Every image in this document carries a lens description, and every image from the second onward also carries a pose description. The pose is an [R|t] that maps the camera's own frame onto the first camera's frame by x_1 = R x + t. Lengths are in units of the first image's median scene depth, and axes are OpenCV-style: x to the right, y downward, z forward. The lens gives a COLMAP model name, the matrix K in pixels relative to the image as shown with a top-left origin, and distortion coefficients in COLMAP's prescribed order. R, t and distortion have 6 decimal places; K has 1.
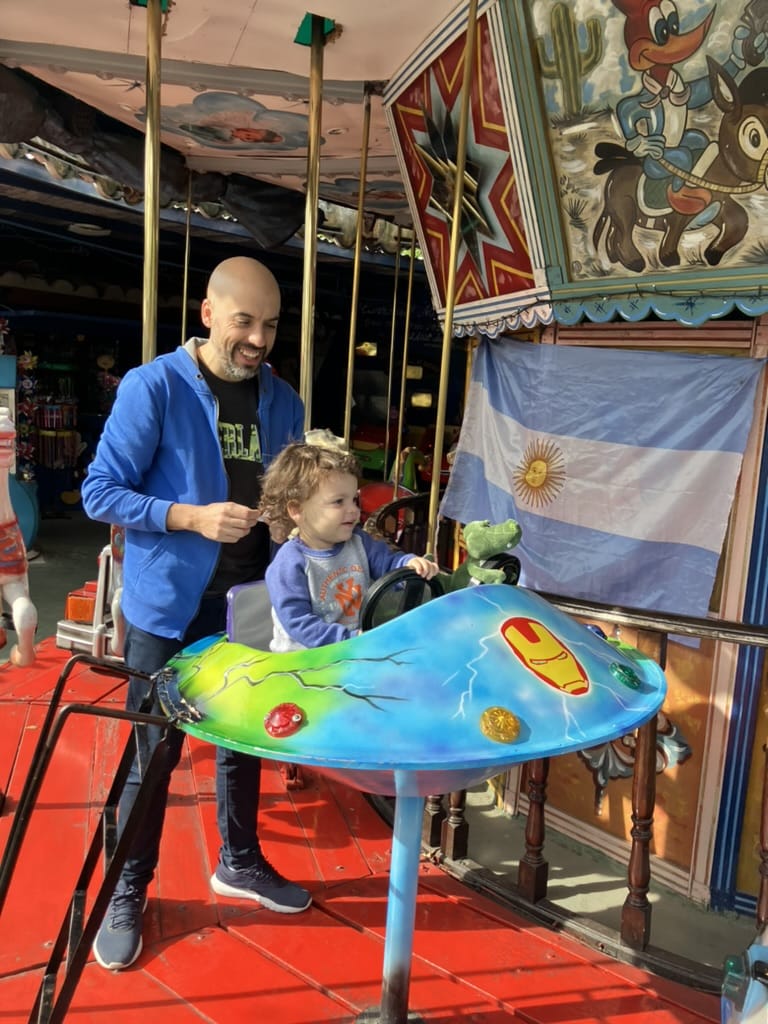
lens RADIAL K [[830.0, 0, 385.5], [0, 830.0, 436.9], [0, 0, 1]] dist [0.094944, -0.108714]
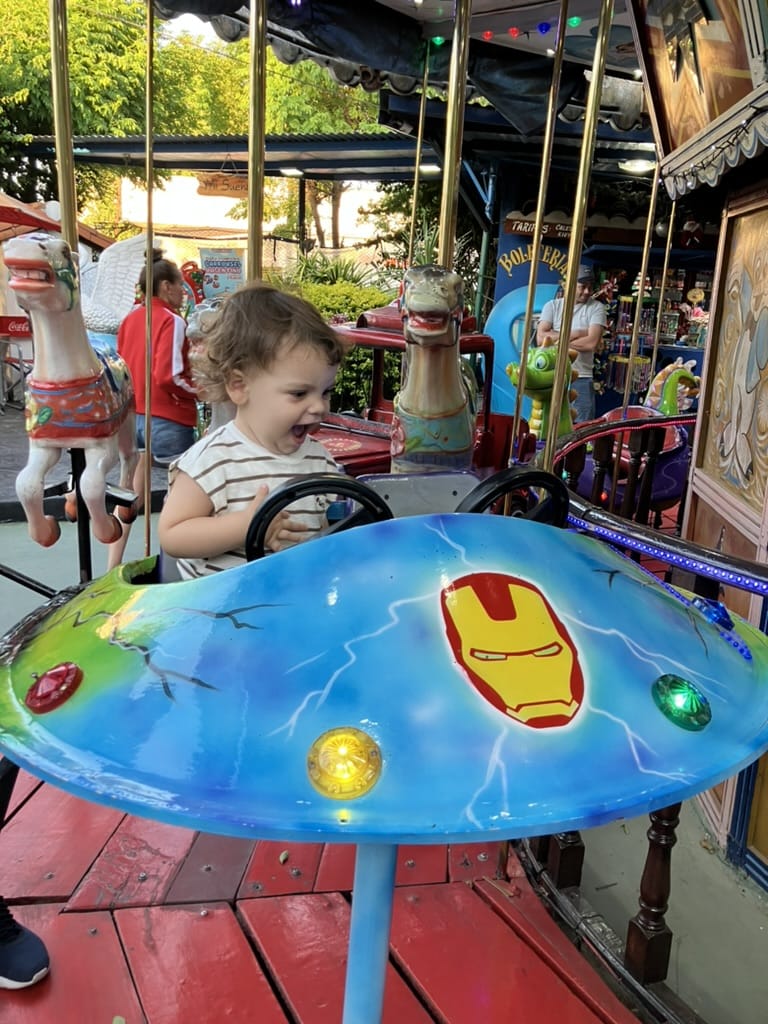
lens RADIAL K [[830.0, 0, 385.5], [0, 830.0, 436.9], [0, 0, 1]] dist [0.094944, -0.108714]
pose [[0.933502, 0.060747, -0.353390, 0.172989], [-0.028285, 0.994949, 0.096313, 0.041464], [0.357456, -0.079913, 0.930505, 0.267079]]
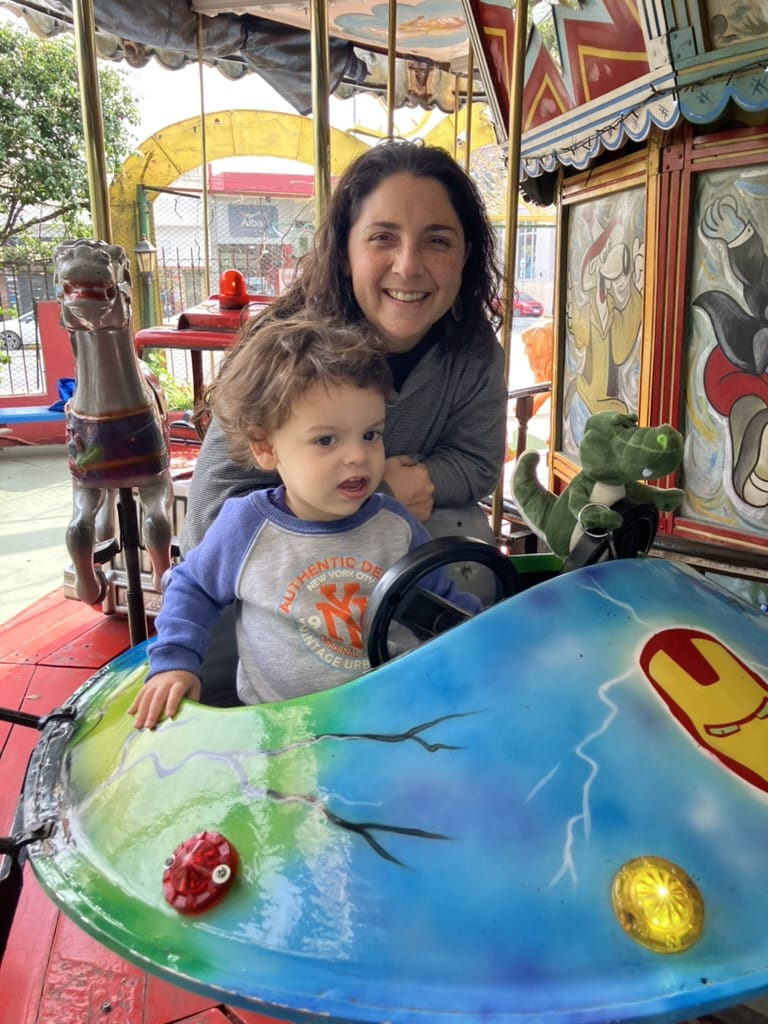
lens RADIAL K [[859.4, 0, 367.6], [0, 859.4, 446.6], [0, 0, 1]] dist [0.017208, 0.003722]
pose [[0.993362, -0.040457, -0.107684, 0.021320], [0.054014, 0.990543, 0.126125, 0.016873], [0.101563, -0.131104, 0.986152, 0.284219]]
